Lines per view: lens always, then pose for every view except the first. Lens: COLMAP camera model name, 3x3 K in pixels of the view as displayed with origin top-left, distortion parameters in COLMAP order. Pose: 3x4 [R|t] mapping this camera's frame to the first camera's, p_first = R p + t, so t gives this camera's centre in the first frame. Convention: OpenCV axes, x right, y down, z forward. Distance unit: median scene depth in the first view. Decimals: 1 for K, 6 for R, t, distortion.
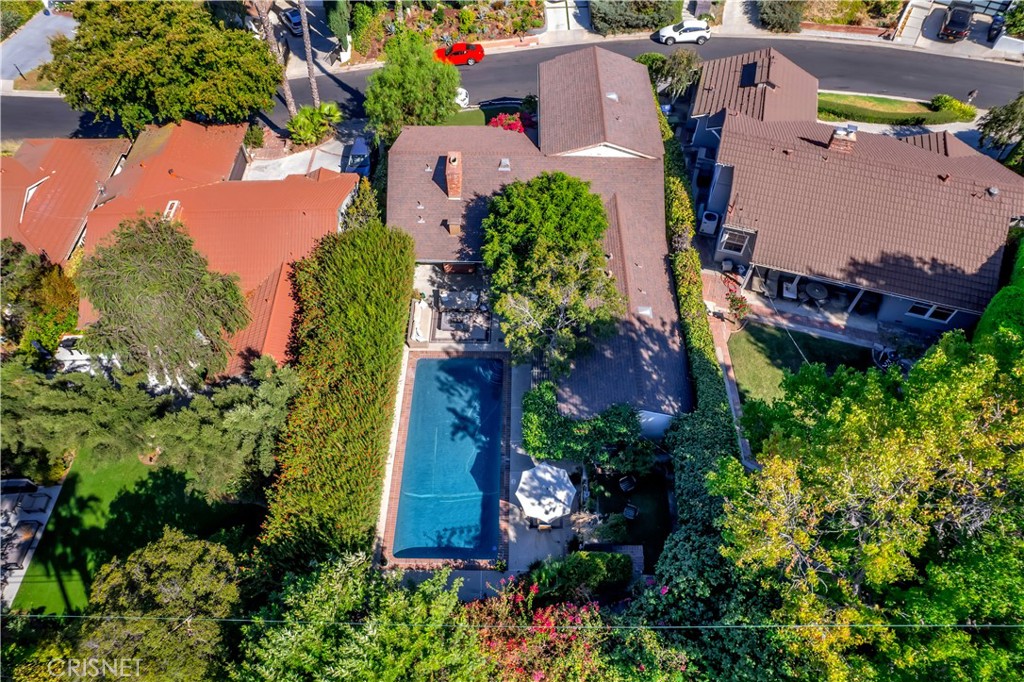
lens RADIAL K [[660.0, 0, 512.0], [0, 660.0, 341.0], [0, 0, 1]] dist [-0.123192, 0.109045]
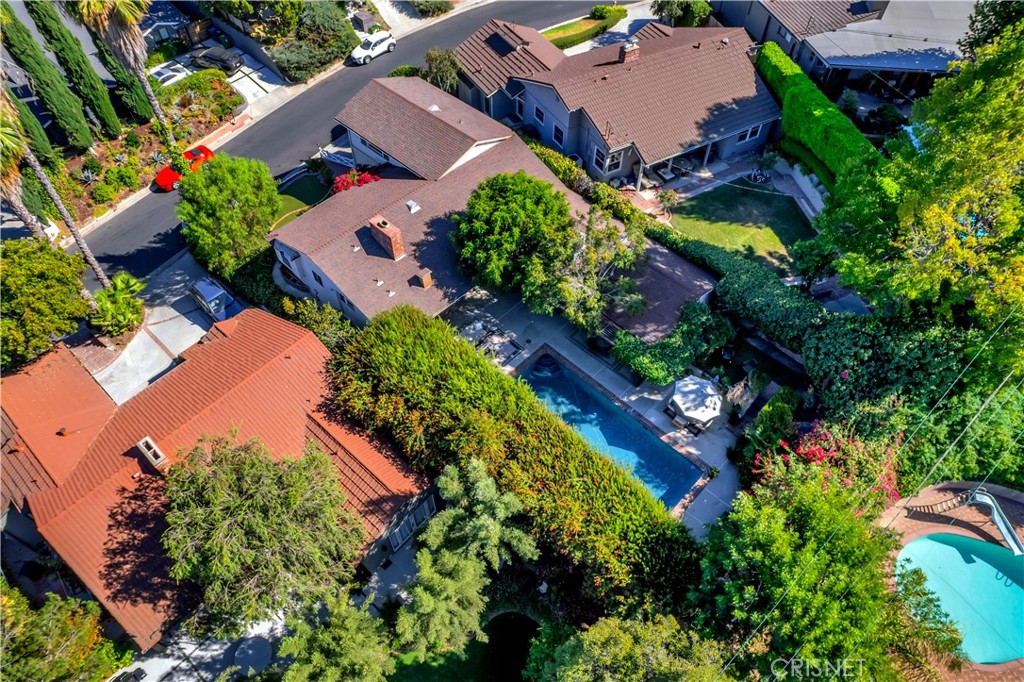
lens RADIAL K [[660.0, 0, 512.0], [0, 660.0, 341.0], [0, 0, 1]] dist [-0.123192, 0.109045]
pose [[0.681366, -0.573419, 0.454897, -0.494521], [0.586819, 0.799419, 0.128740, -0.147853], [-0.437475, 0.179223, 0.881189, 0.087458]]
